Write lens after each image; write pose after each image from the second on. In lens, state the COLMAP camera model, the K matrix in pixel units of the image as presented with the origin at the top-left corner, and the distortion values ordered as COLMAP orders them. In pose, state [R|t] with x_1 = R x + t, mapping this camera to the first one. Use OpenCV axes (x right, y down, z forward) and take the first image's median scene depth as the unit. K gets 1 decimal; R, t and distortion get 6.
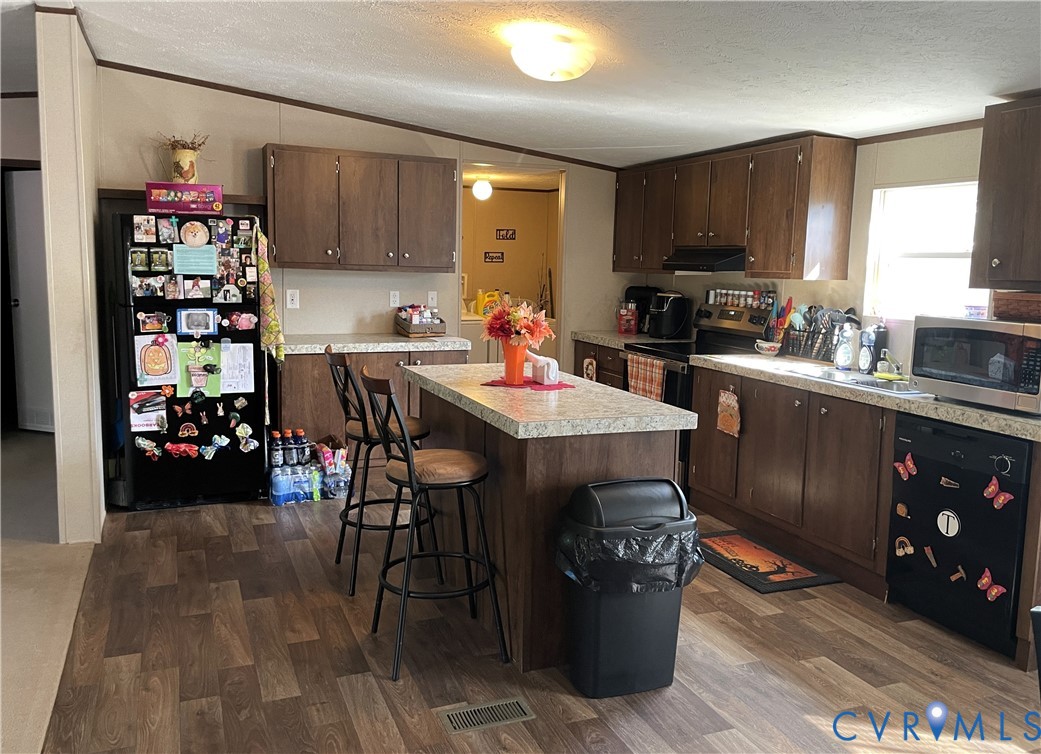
lens RADIAL K [[841.6, 0, 521.1], [0, 841.6, 374.0], [0, 0, 1]] dist [0.075411, -0.019037]
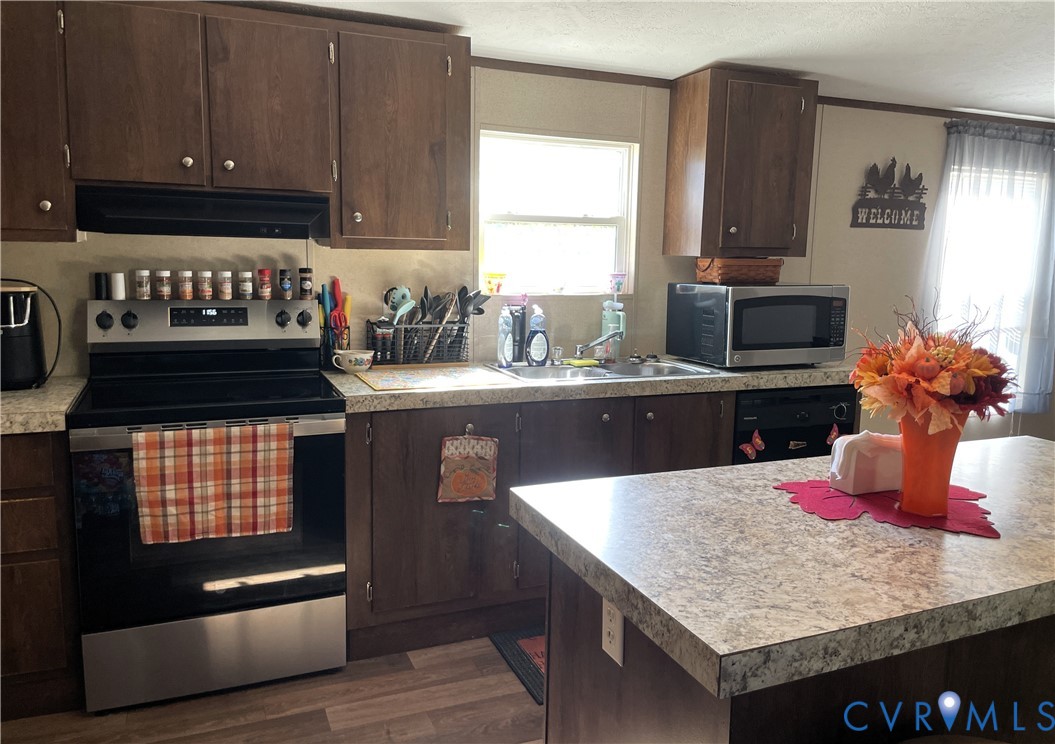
lens RADIAL K [[861.1, 0, 520.6], [0, 861.1, 350.6], [0, 0, 1]] dist [0.050987, -0.018632]
pose [[-0.035641, -0.146902, 0.988509, -0.366571], [0.112927, 0.982210, 0.150037, -0.129769], [-0.992964, 0.116977, -0.018417, 0.970095]]
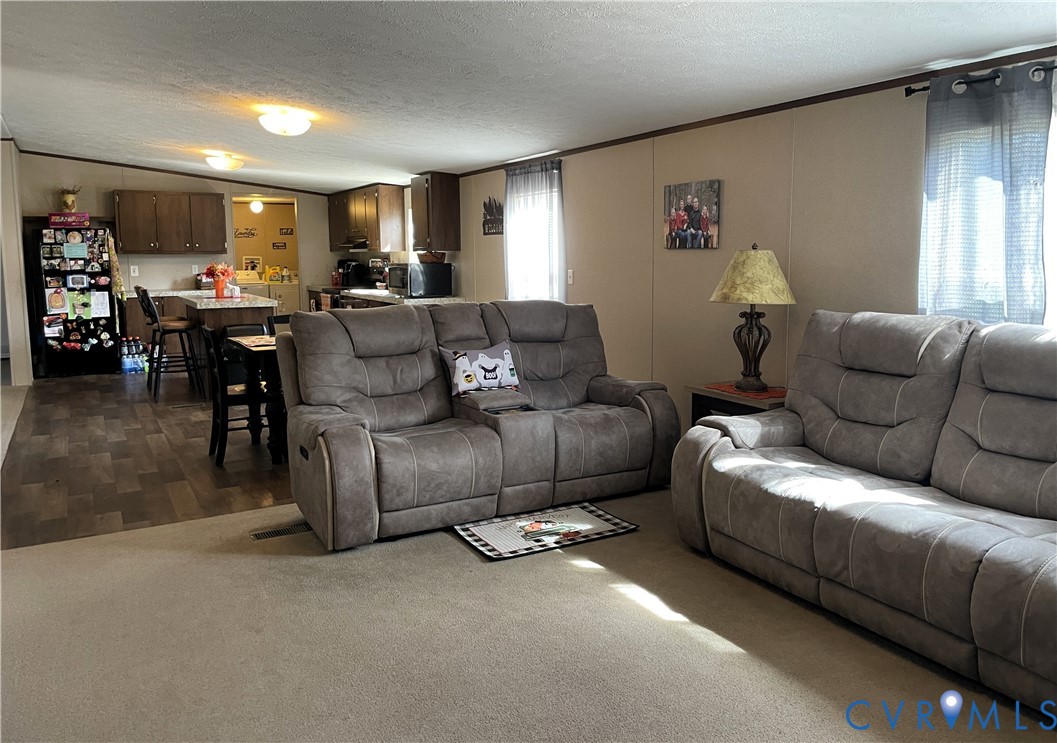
lens RADIAL K [[862.8, 0, 551.0], [0, 862.8, 348.9], [0, 0, 1]] dist [0.050987, -0.018632]
pose [[0.993395, -0.045296, 0.105426, 0.490713], [0.047530, 0.998693, -0.018769, 0.184759], [-0.104438, 0.023656, 0.994250, -1.132888]]
